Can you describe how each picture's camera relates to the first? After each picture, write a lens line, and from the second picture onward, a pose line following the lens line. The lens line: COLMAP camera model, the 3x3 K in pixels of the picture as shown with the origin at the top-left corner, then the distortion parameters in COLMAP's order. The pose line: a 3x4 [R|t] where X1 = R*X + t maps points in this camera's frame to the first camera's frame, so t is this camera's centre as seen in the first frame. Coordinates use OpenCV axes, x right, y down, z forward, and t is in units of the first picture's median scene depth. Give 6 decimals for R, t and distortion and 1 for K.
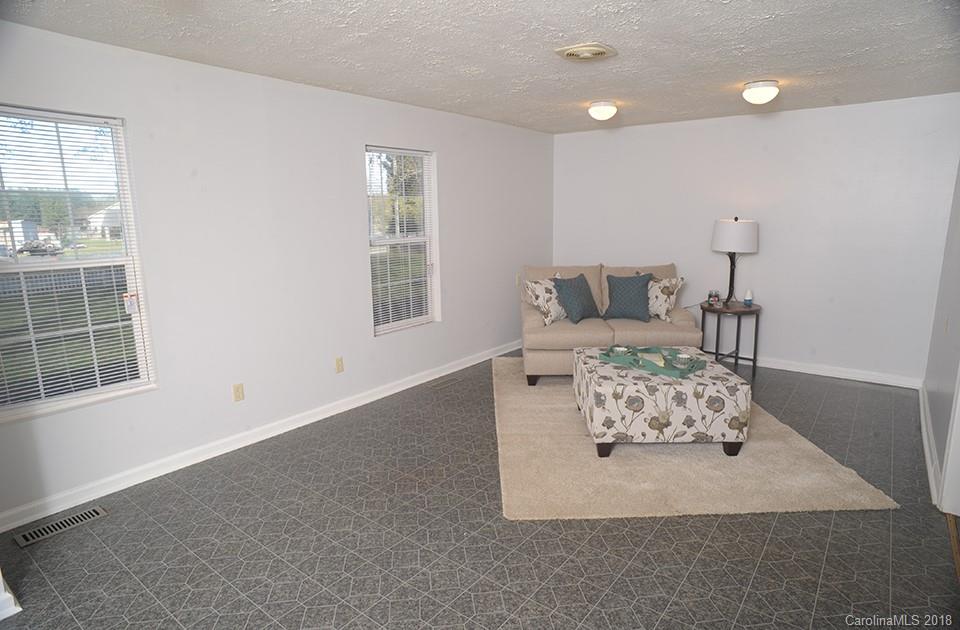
lens RADIAL K [[537.1, 0, 486.9], [0, 537.1, 307.2], [0, 0, 1]] dist [-0.092948, 0.066965]
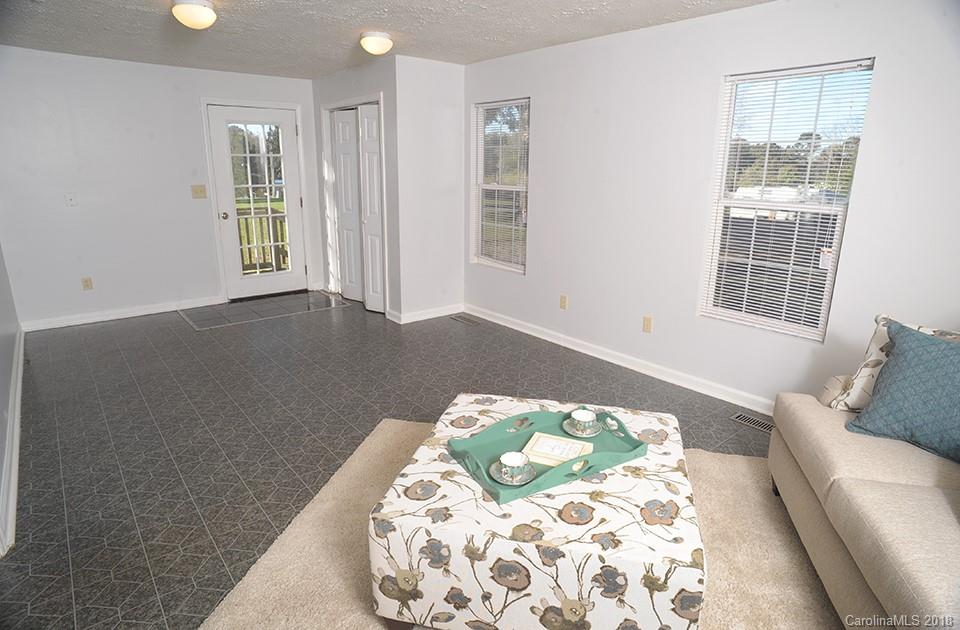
lens RADIAL K [[537.1, 0, 486.9], [0, 537.1, 307.2], [0, 0, 1]] dist [-0.092948, 0.066965]
pose [[-0.210039, 0.252881, -0.944423, 1.225836], [-0.167493, 0.942383, 0.289585, -0.267919], [0.963239, 0.219008, -0.155582, 1.563171]]
